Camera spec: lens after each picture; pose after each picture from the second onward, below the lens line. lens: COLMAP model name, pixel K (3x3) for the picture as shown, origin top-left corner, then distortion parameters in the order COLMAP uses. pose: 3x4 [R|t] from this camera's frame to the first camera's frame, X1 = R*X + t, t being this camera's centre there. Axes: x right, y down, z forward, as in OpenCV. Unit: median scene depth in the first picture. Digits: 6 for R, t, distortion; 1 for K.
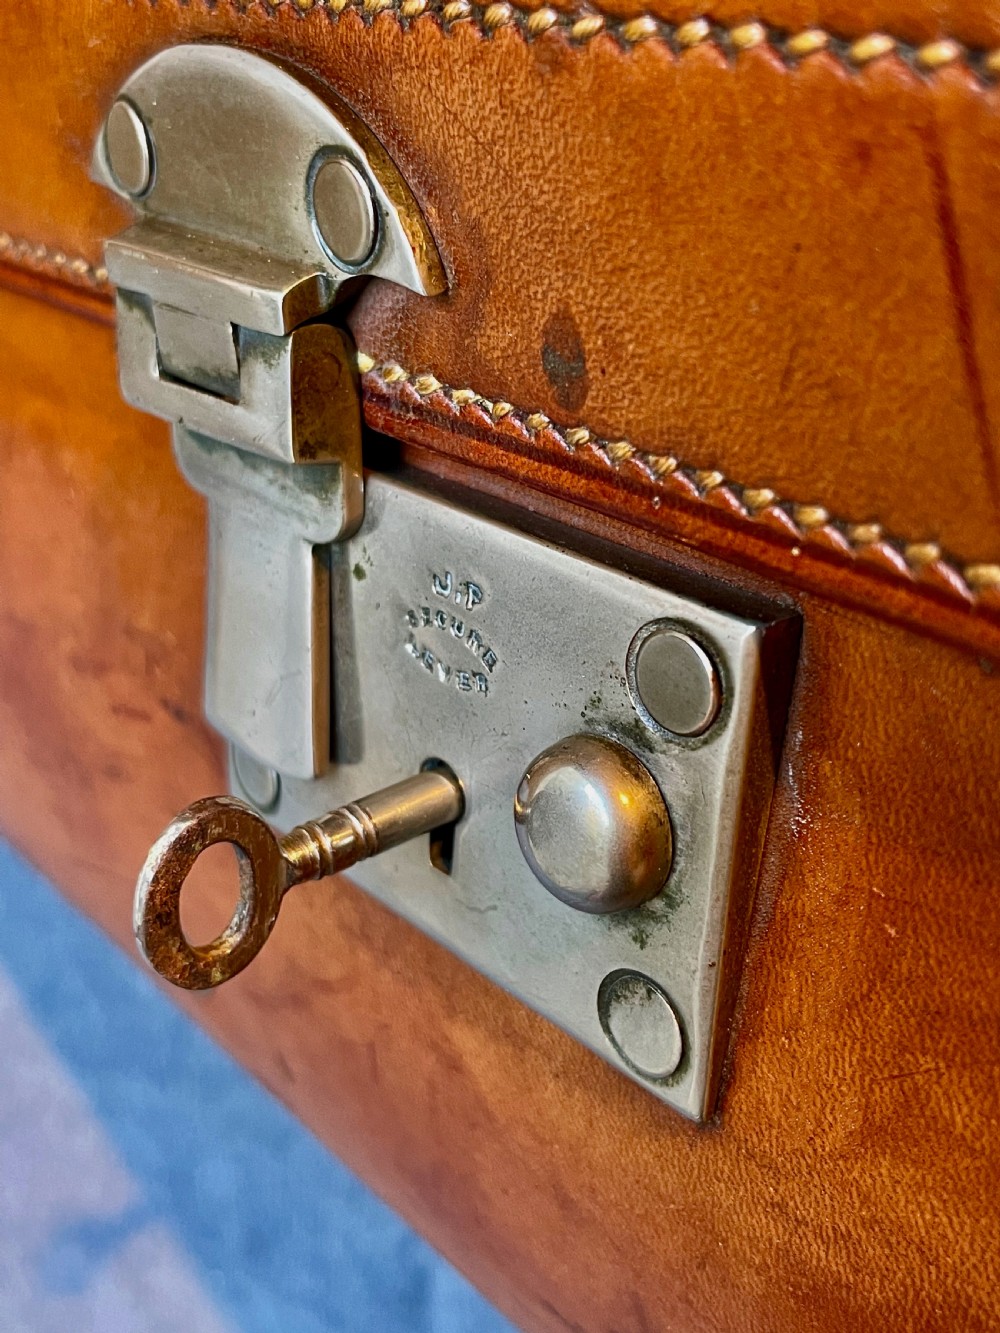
lens RADIAL K [[1700.4, 0, 501.4], [0, 1700.4, 666.8], [0, 0, 1]] dist [0.172662, -0.523744]
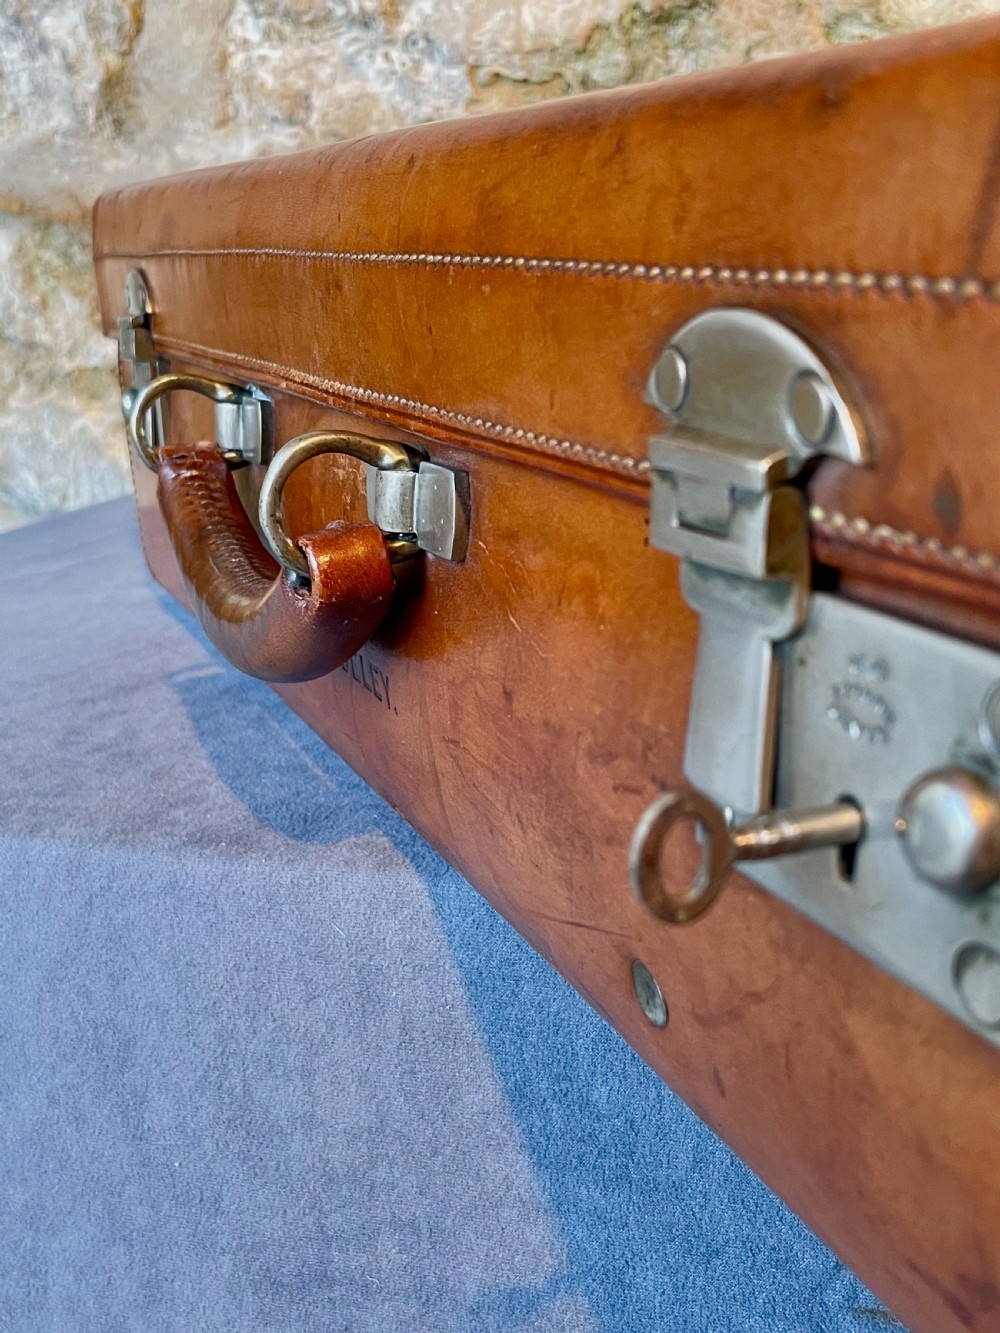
lens RADIAL K [[1603.9, 0, 502.4], [0, 1603.9, 662.1], [0, 0, 1]] dist [0.071184, -0.131530]
pose [[0.957234, 0.063088, -0.282353, 0.056944], [-0.105785, 0.984679, -0.138622, 0.159890], [0.269282, 0.162562, 0.949242, -0.348914]]
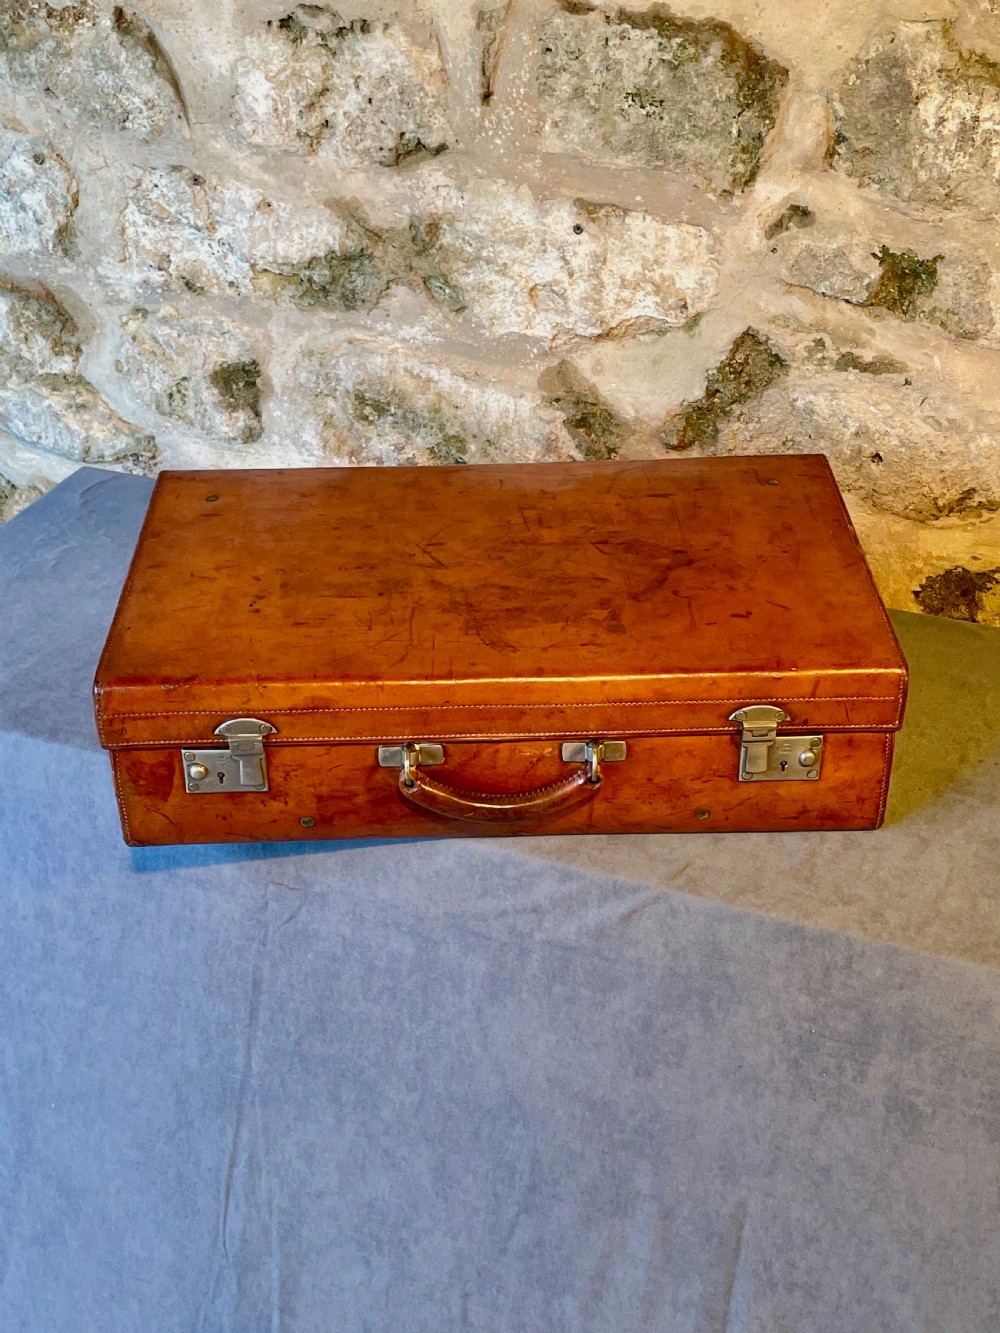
lens RADIAL K [[1704.2, 0, 498.6], [0, 1704.2, 650.6], [0, 0, 1]] dist [0.135681, -0.307370]
pose [[0.957225, 0.182187, -0.224786, 3.355617], [-0.152430, 0.977850, 0.143435, -2.388102], [0.245940, -0.103036, 0.963793, -7.357265]]
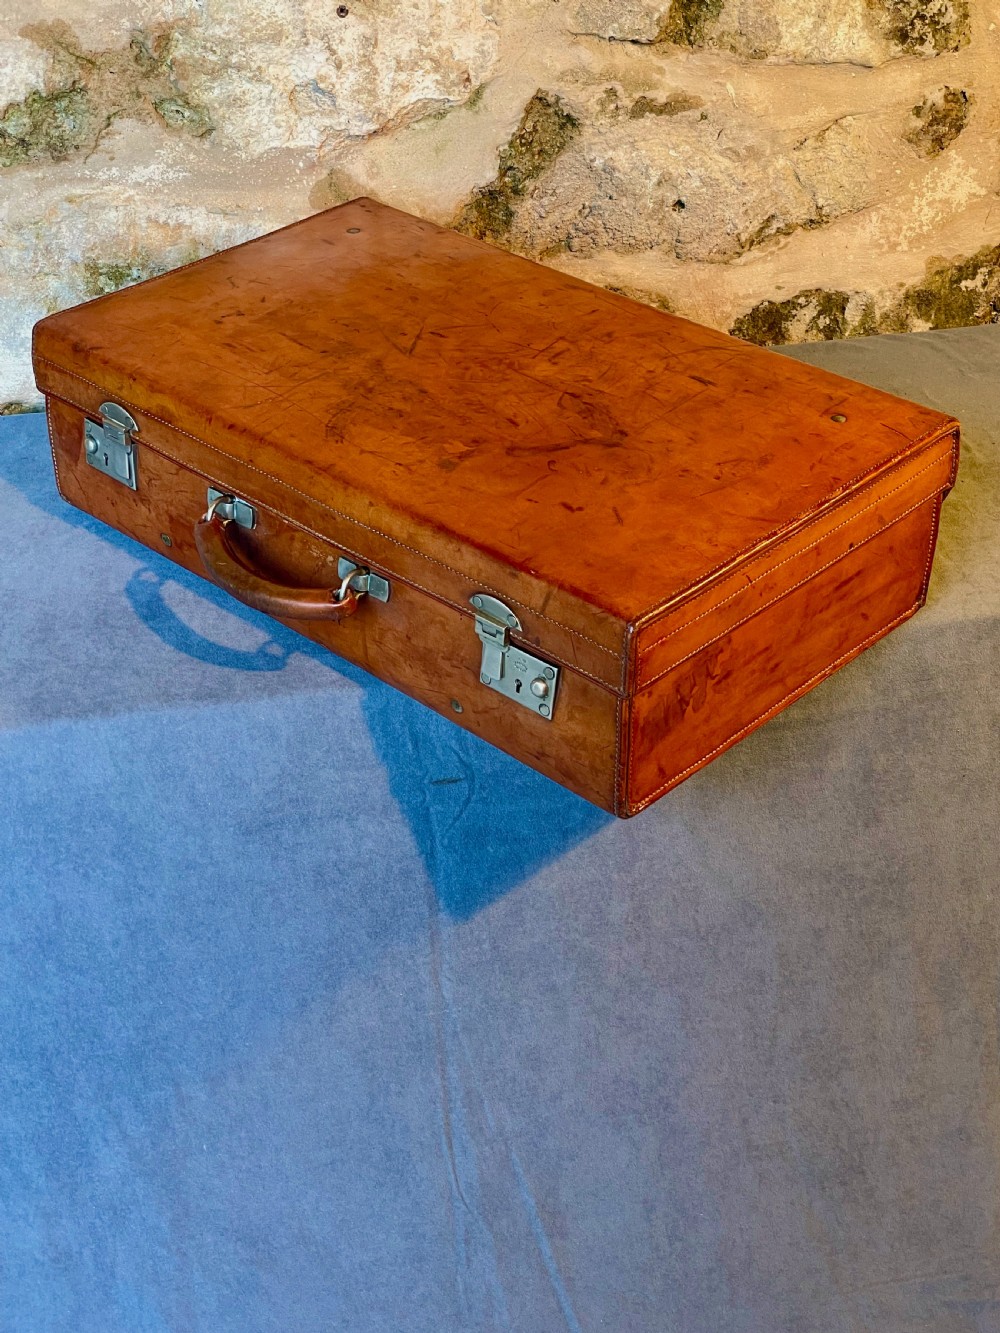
lens RADIAL K [[2059.7, 0, 499.5], [0, 2059.7, 664.0], [0, 0, 1]] dist [0.159592, -0.530838]
pose [[0.954337, -0.120870, 0.273187, -2.606037], [0.080286, 0.984619, 0.155174, -1.580181], [-0.287741, -0.126155, 0.949363, -8.185792]]
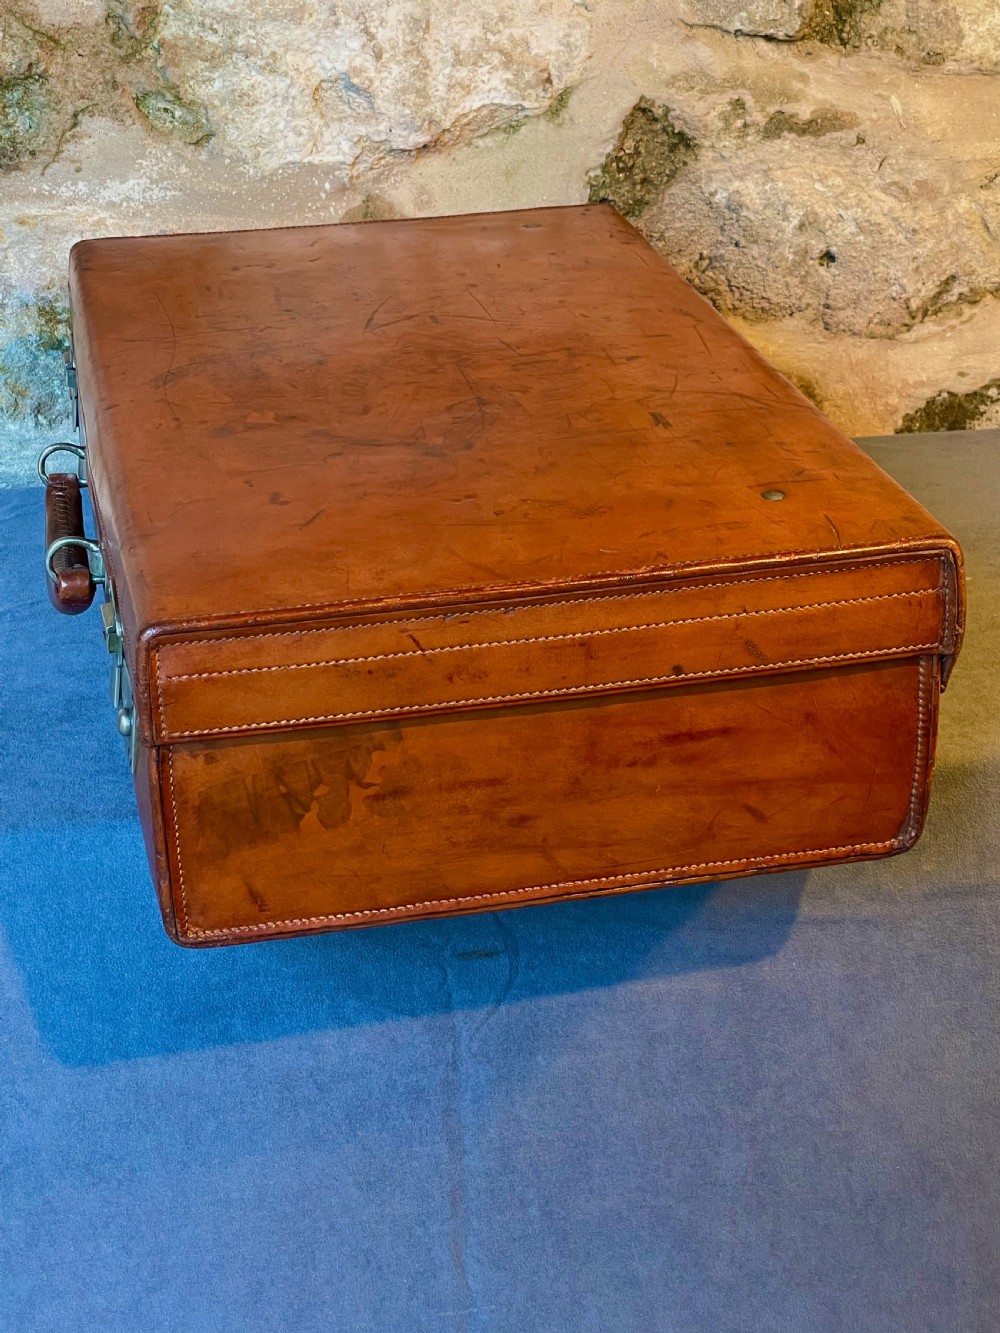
lens RADIAL K [[2356.4, 0, 503.7], [0, 2356.4, 667.1], [0, 0, 1]] dist [0.141262, -0.385700]
pose [[0.970173, -0.063710, 0.233893, -1.798777], [0.066770, 0.997755, -0.005179, -0.278258], [-0.233038, 0.020642, 0.972248, -6.135927]]
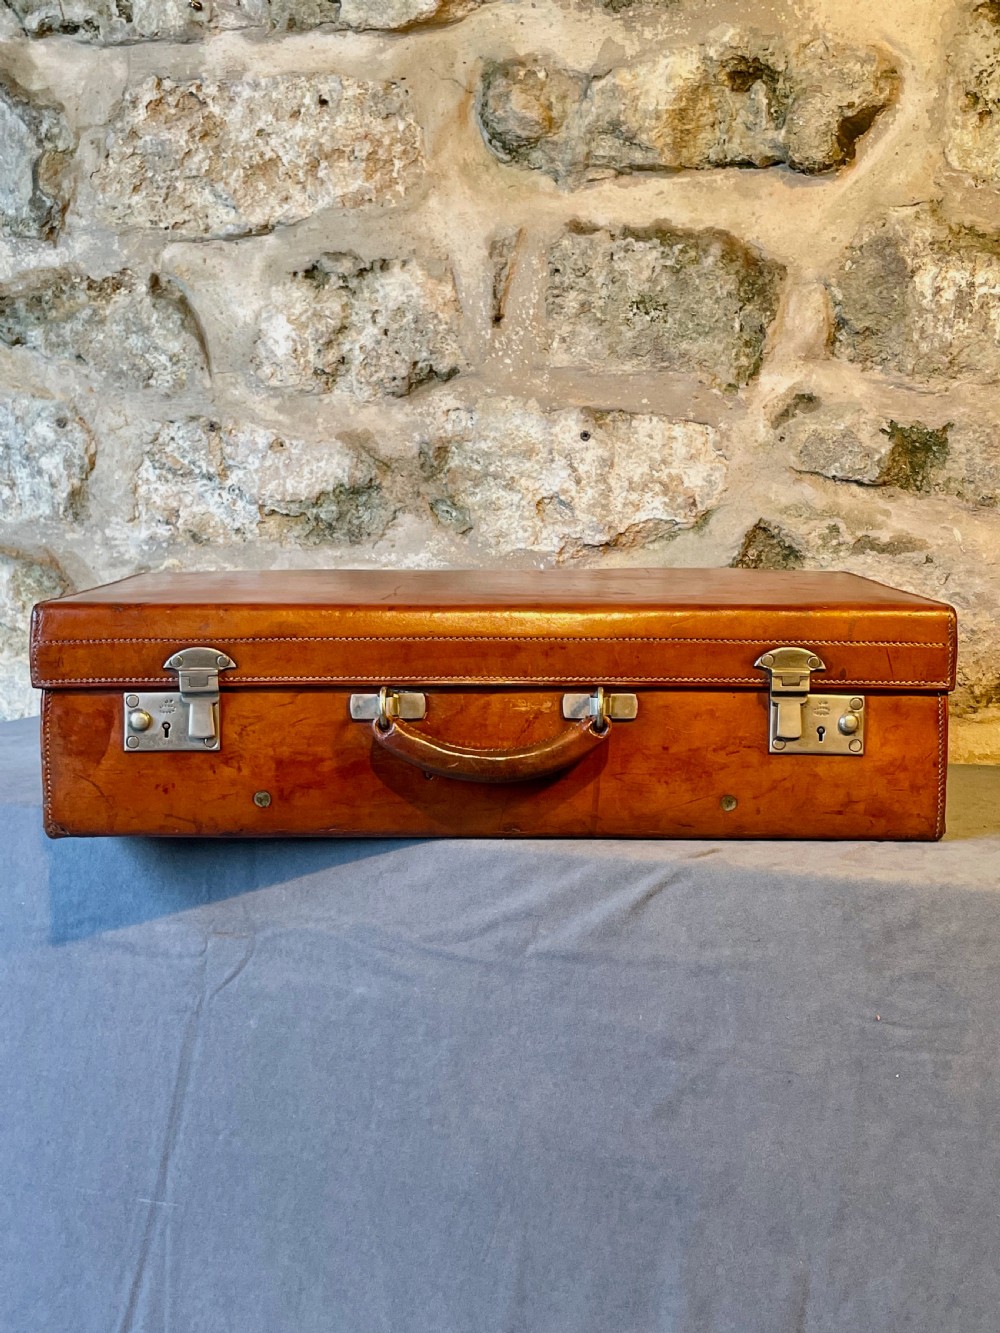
lens RADIAL K [[1700.4, 0, 501.4], [0, 1700.4, 666.8], [0, 0, 1]] dist [0.172662, -0.523744]
pose [[0.951938, 0.079253, -0.295861, 3.789873], [-0.173340, 0.935771, -0.307059, 1.845201], [0.252522, 0.343586, 0.904534, -5.742721]]
